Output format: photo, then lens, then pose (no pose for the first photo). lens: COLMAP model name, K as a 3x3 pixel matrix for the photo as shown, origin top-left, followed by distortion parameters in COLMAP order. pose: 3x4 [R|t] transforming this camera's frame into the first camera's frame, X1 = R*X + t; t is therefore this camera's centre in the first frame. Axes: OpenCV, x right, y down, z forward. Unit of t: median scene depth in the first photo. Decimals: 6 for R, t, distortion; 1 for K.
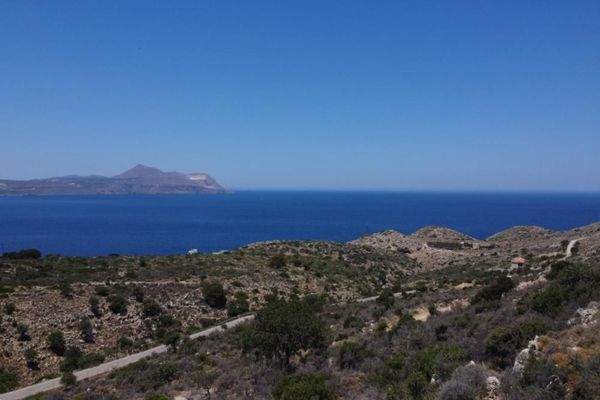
lens RADIAL K [[492.7, 0, 280.0], [0, 492.7, 211.6], [0, 0, 1]] dist [0.010365, -0.006520]
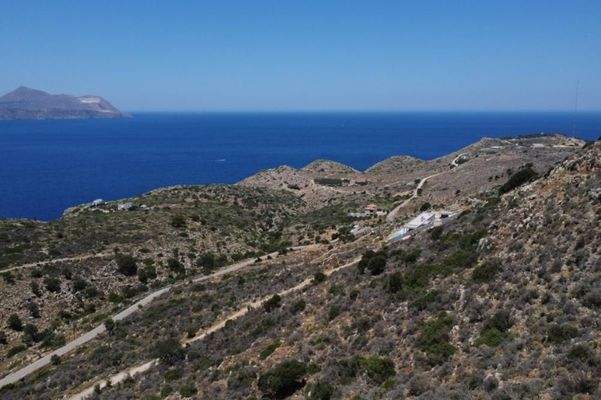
lens RADIAL K [[493.5, 0, 278.1], [0, 493.5, 203.1], [0, 0, 1]] dist [0.010365, -0.006520]
pose [[0.981610, -0.054369, 0.182989, 0.010994], [0.027270, 0.988690, 0.147471, -0.071405], [-0.188937, -0.139769, 0.971991, -0.127017]]
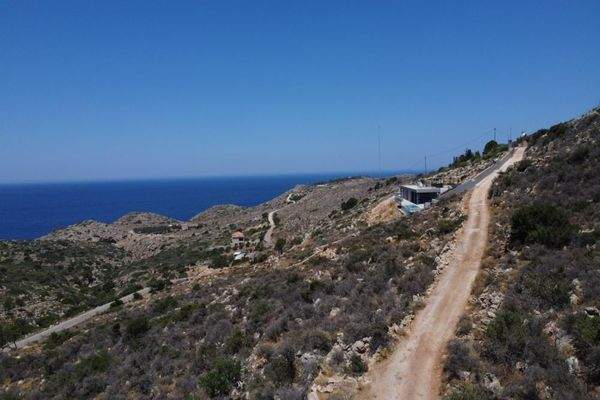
lens RADIAL K [[473.2, 0, 307.8], [0, 473.2, 198.9], [0, 0, 1]] dist [0.017794, -0.013175]
pose [[0.786161, -0.063615, 0.614740, 0.013652], [0.064344, 0.997708, 0.020959, 0.011248], [-0.614664, 0.023078, 0.788452, 0.119331]]
